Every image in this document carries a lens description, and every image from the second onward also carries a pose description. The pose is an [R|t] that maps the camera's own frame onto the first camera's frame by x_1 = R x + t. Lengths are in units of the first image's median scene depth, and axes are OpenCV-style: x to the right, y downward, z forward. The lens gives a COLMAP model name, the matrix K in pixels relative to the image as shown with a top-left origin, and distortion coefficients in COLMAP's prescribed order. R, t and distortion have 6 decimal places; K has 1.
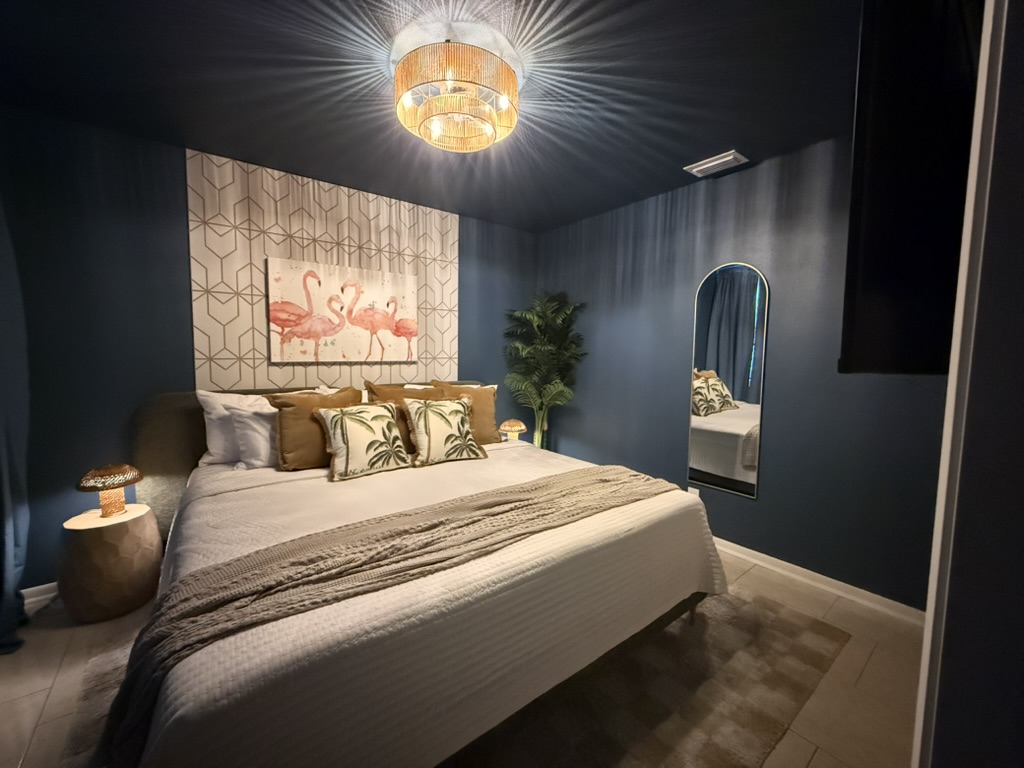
lens RADIAL K [[413.9, 0, 514.7], [0, 413.9, 381.9], [0, 0, 1]] dist [0.010454, -0.000907]
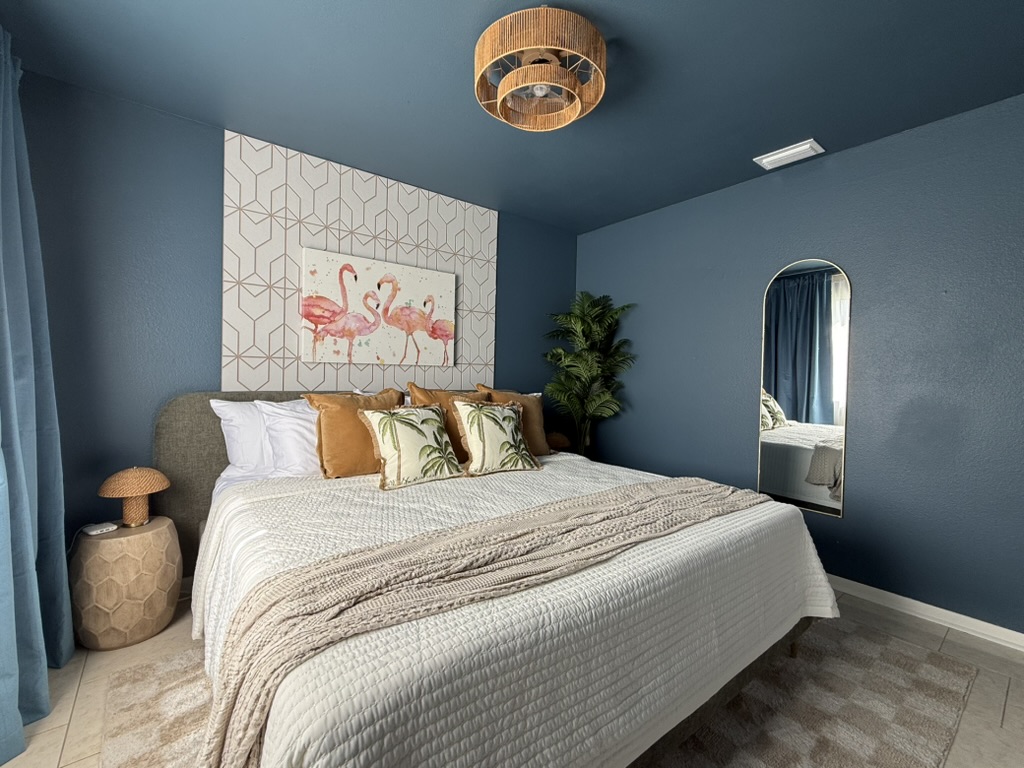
lens RADIAL K [[443.1, 0, 510.4], [0, 443.1, 386.4], [0, 0, 1]] dist [0.003949, 0.001007]
pose [[0.999929, 0.010723, 0.005157, -0.144303], [-0.010438, 0.998577, -0.052303, 0.054957], [-0.005711, 0.052245, 0.998618, 0.033935]]
